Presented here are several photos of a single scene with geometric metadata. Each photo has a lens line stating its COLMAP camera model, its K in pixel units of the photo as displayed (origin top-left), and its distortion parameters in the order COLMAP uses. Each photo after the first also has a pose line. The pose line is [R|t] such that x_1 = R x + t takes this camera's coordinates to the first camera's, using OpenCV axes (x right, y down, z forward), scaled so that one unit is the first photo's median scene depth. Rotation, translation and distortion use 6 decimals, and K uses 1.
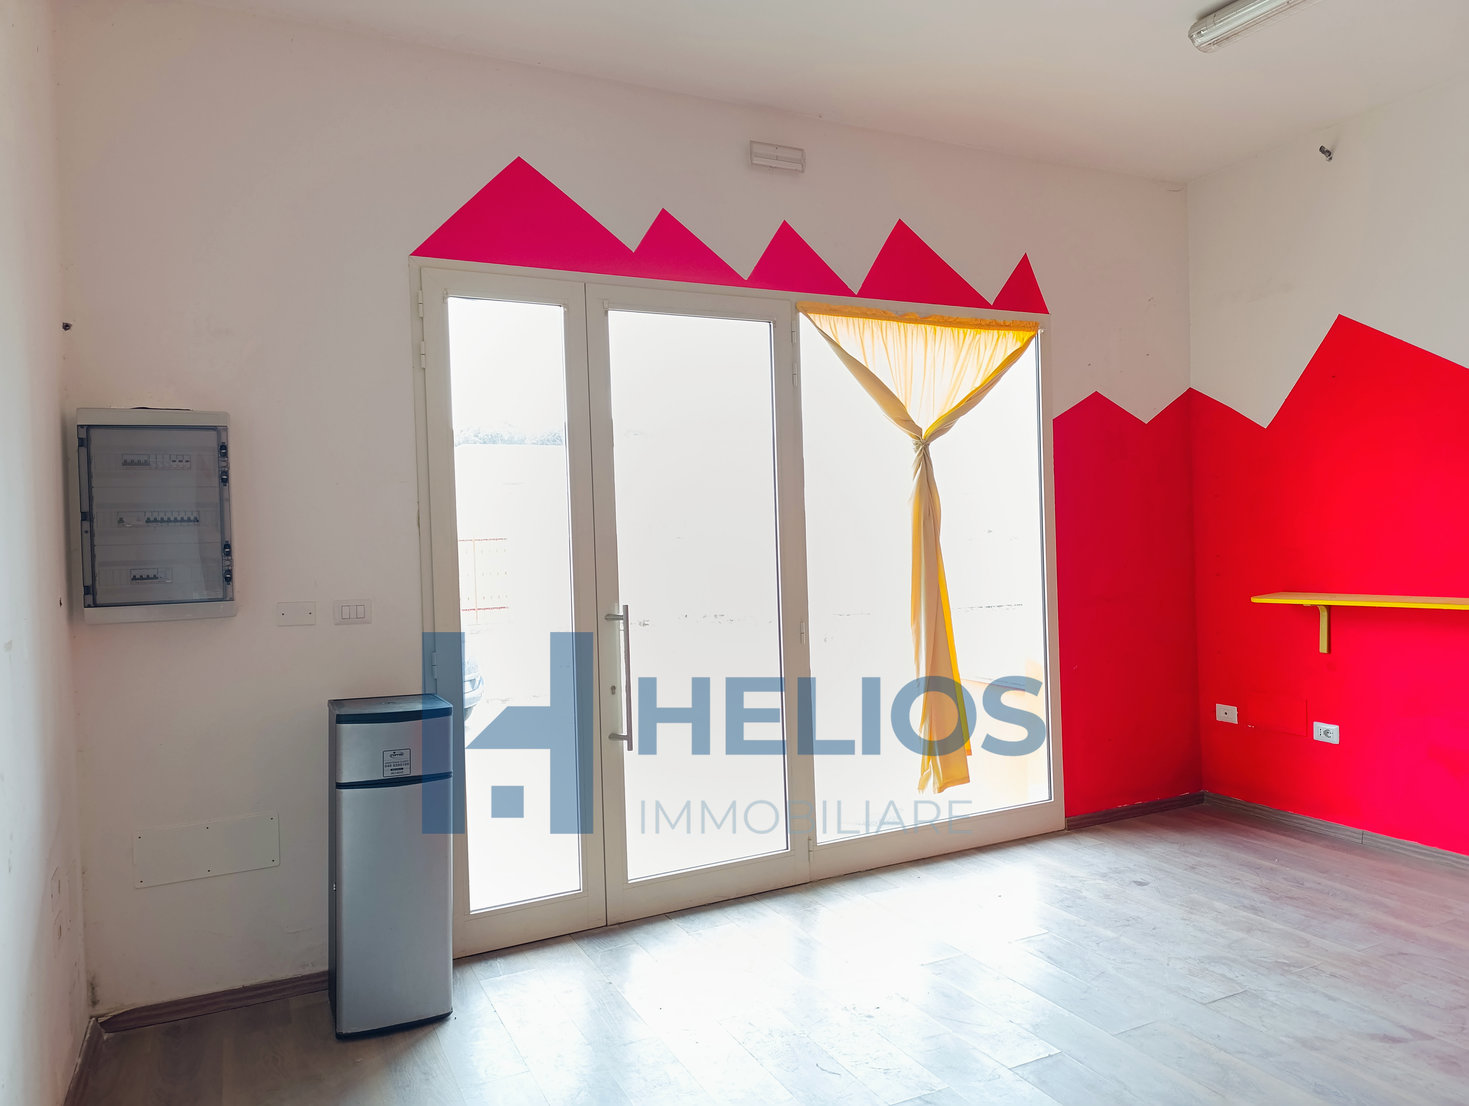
lens RADIAL K [[1002.0, 0, 727.6], [0, 1002.0, 551.7], [0, 0, 1]] dist [0.057839, -0.063170]
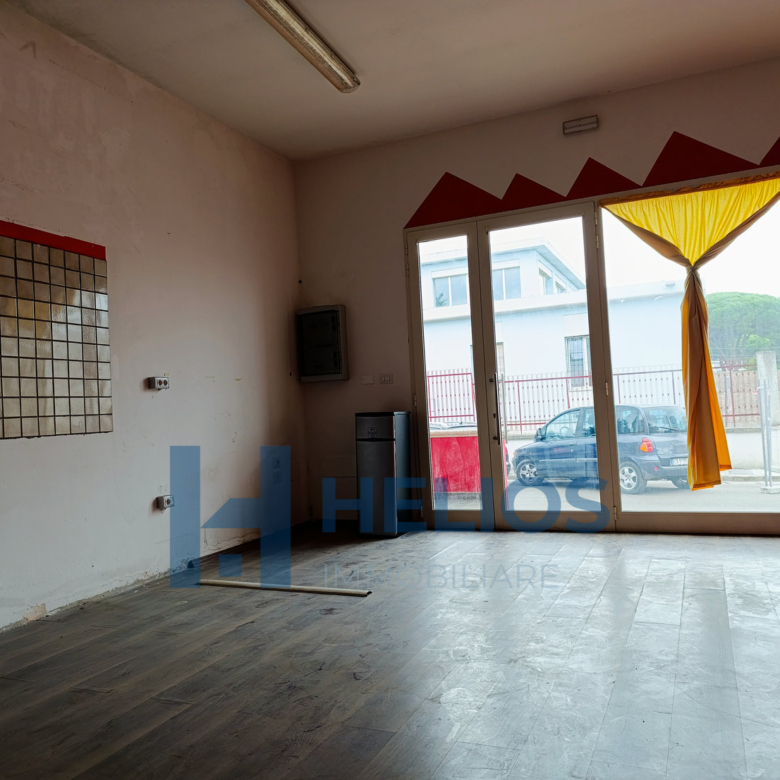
lens RADIAL K [[708.6, 0, 384.1], [0, 708.6, 390.8], [0, 0, 1]] dist [0.032098, -0.022419]
pose [[0.642300, -0.027738, -0.765951, 0.774852], [0.025303, 0.999568, -0.014980, 0.093511], [0.766035, -0.009759, 0.642724, -0.093138]]
